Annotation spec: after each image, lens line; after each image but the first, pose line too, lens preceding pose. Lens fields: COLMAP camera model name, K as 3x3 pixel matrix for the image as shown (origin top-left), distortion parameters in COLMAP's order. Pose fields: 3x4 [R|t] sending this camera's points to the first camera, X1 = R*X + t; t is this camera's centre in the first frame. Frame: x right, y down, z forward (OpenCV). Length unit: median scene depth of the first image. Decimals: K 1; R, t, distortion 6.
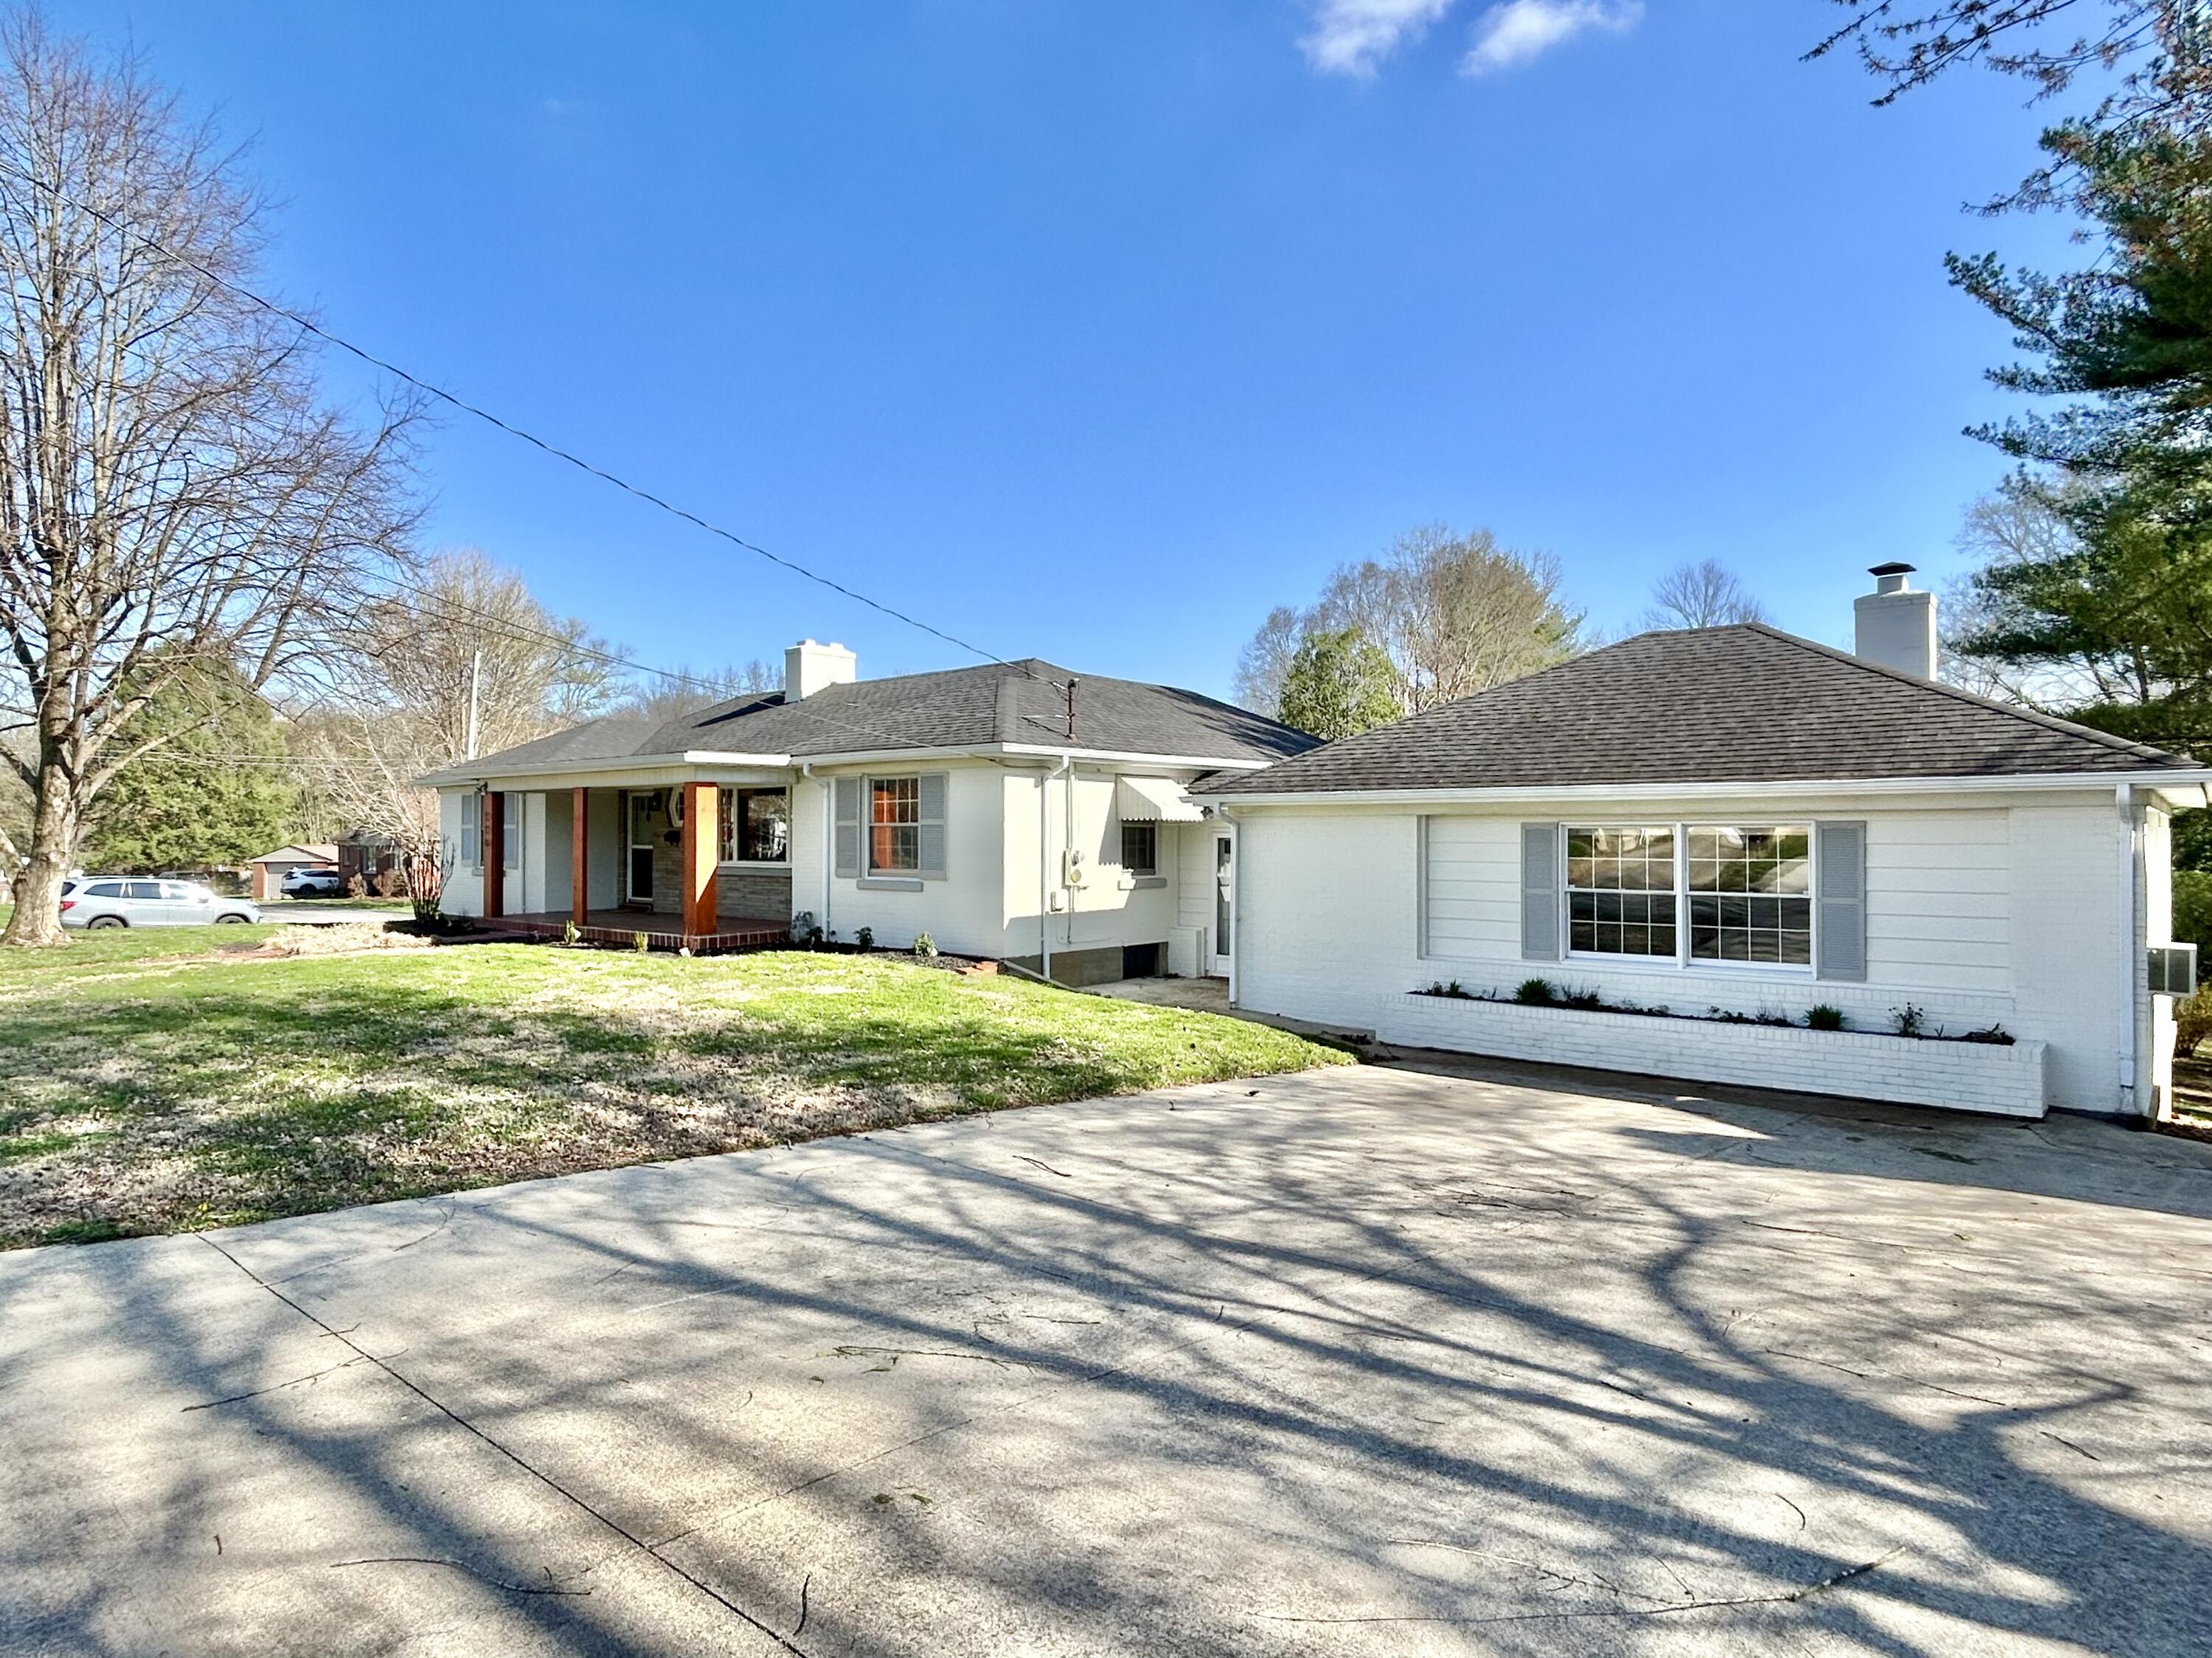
lens RADIAL K [[1305.1, 0, 1085.7], [0, 1305.1, 829.6], [0, 0, 1]] dist [-0.002362, 0.000358]
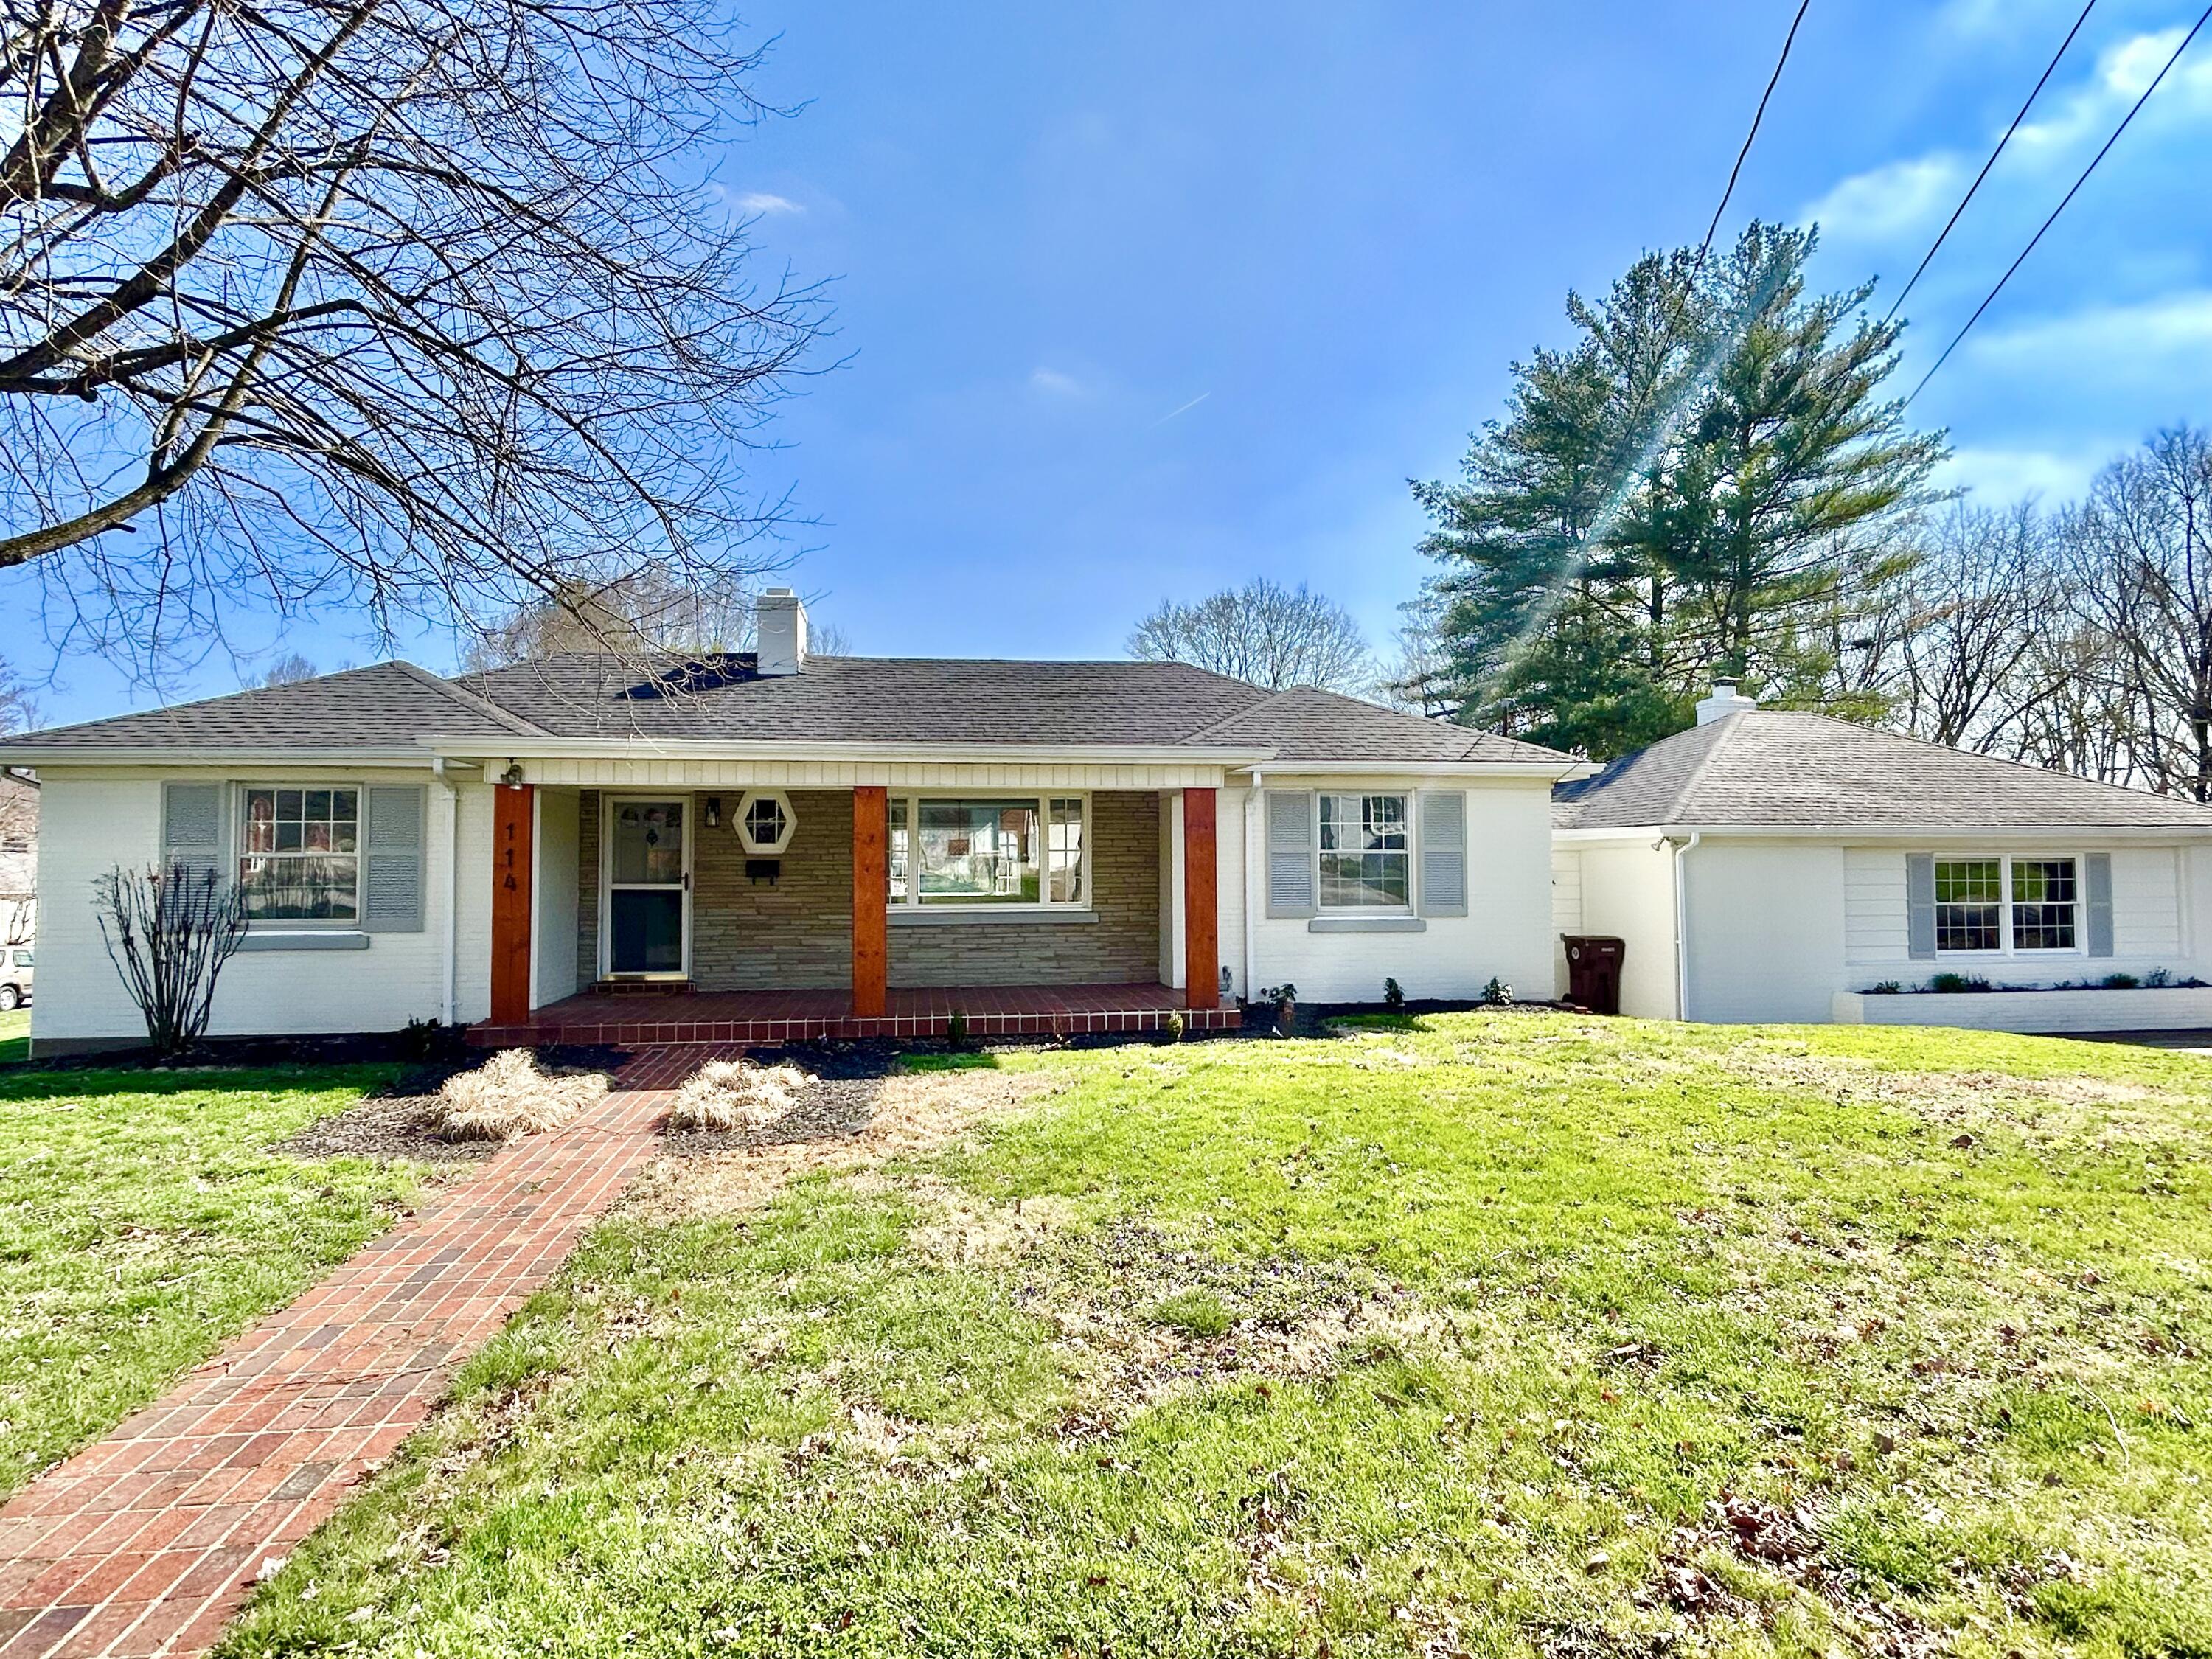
lens RADIAL K [[1215.2, 0, 1112.9], [0, 1215.2, 824.2], [0, 0, 1]] dist [-0.003023, 0.003100]
pose [[0.645567, 0.023254, 0.763350, -0.893685], [-0.001112, 0.999564, -0.029509, 0.001275], [-0.763703, 0.018202, 0.645311, 0.668092]]
